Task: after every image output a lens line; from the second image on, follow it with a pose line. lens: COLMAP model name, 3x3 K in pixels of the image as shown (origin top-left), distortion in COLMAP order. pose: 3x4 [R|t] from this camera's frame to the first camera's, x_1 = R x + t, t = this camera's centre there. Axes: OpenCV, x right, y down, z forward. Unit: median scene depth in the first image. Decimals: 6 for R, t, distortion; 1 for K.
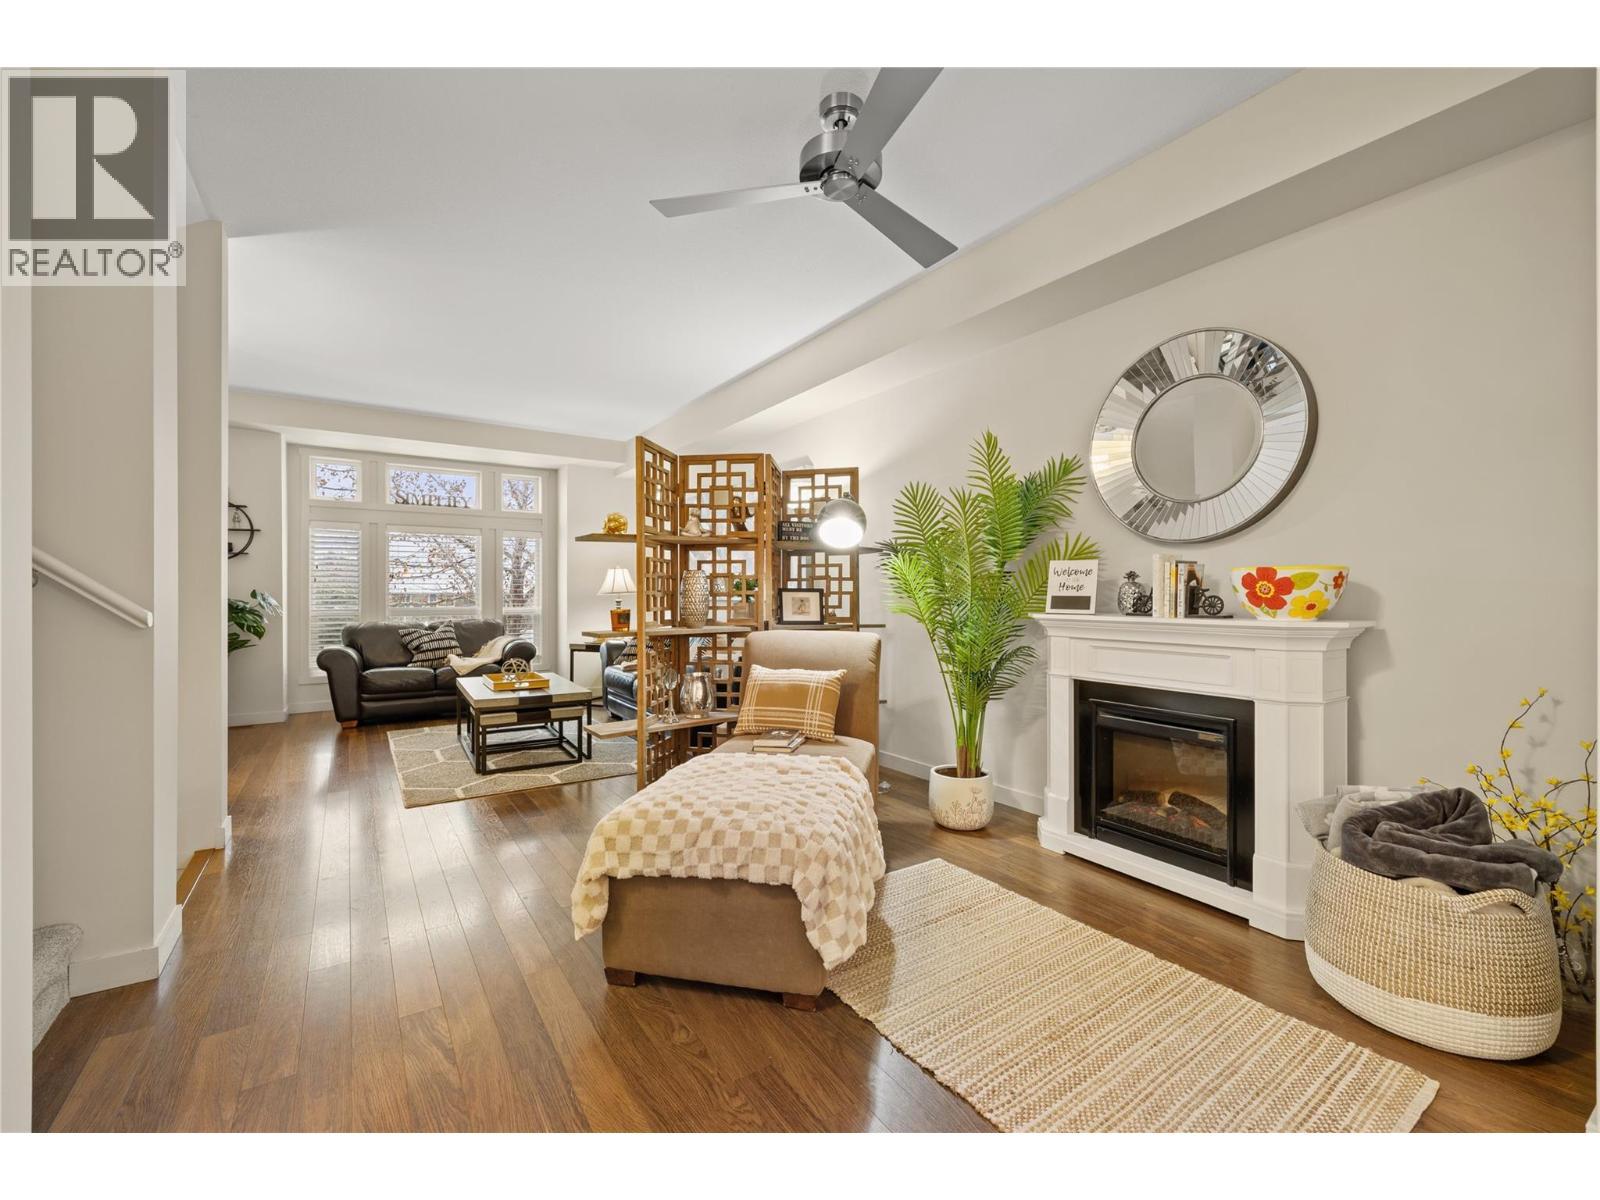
lens RADIAL K [[665.3, 0, 799.4], [0, 665.3, 595.3], [0, 0, 1]] dist [-0.000912, -0.000127]
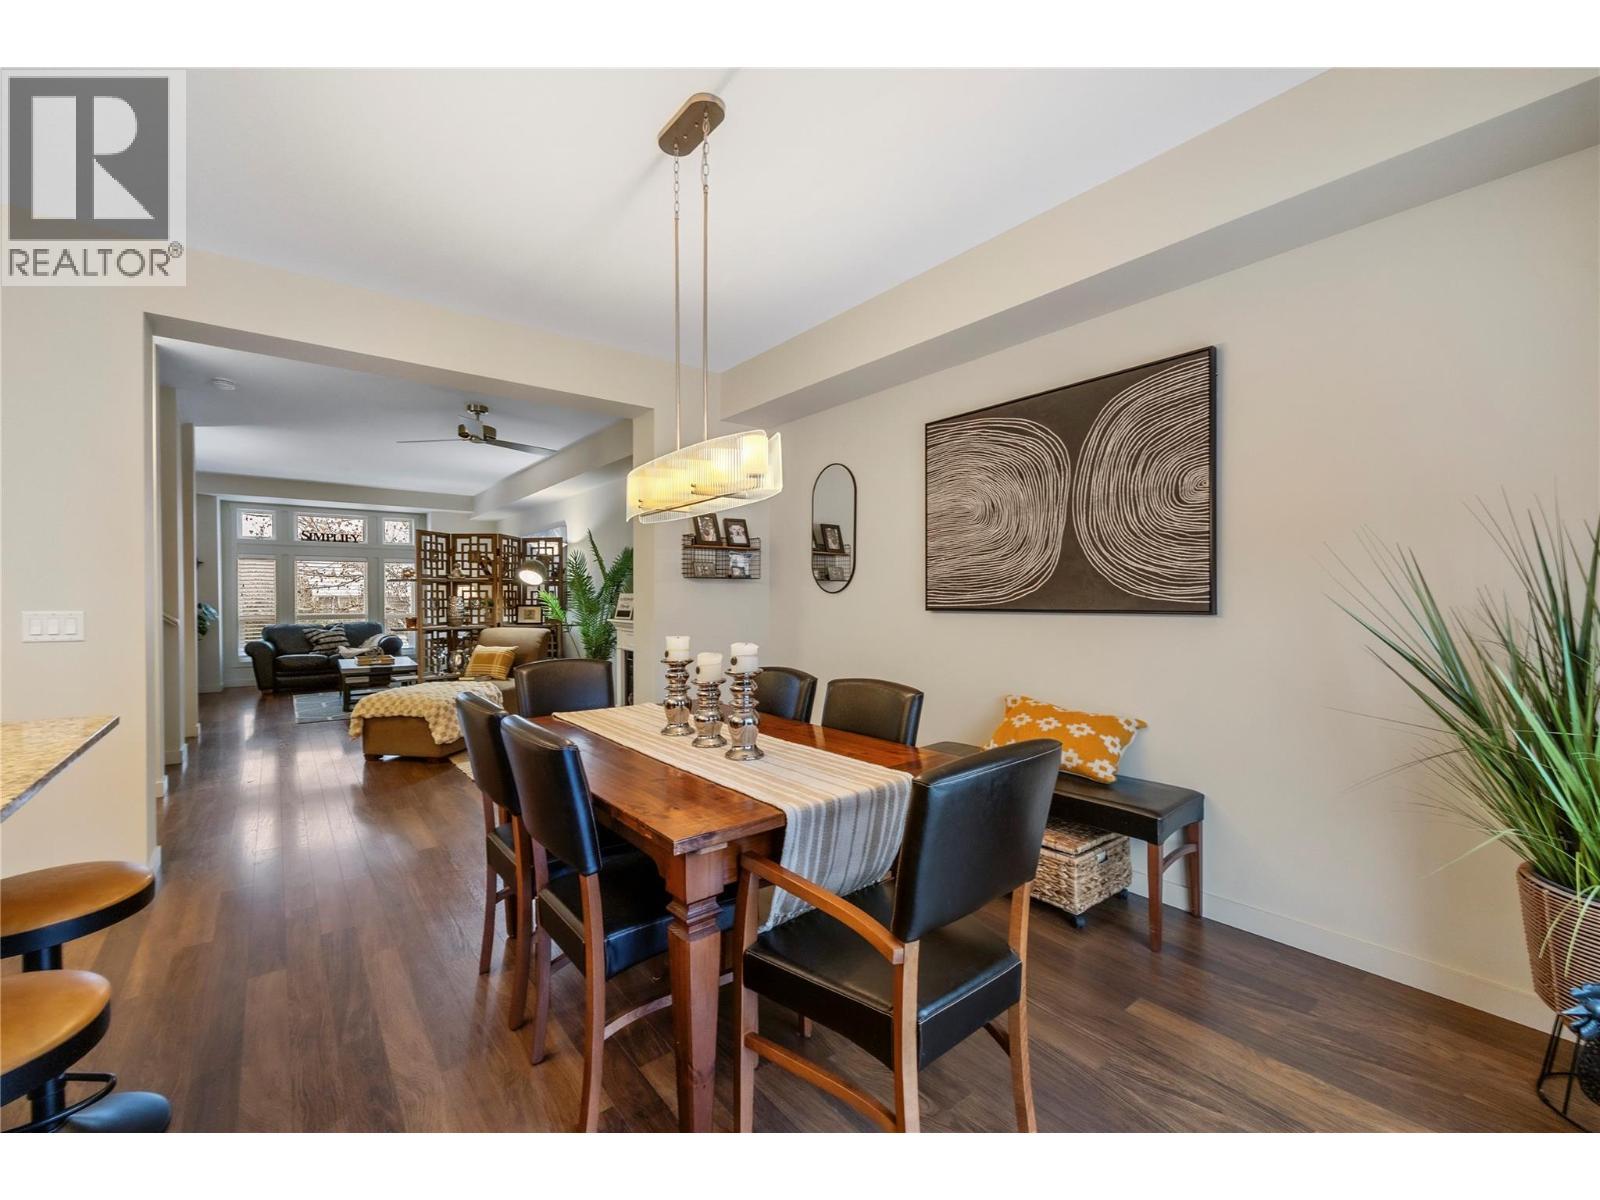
lens RADIAL K [[665.3, 0, 796.9], [0, 665.3, 605.3], [0, 0, 1]] dist [-0.000912, -0.000127]
pose [[0.997591, 0.001359, 0.069353, 0.651014], [-0.002164, 0.999931, 0.011528, -0.033993], [-0.069333, -0.011650, 0.997526, -0.916387]]
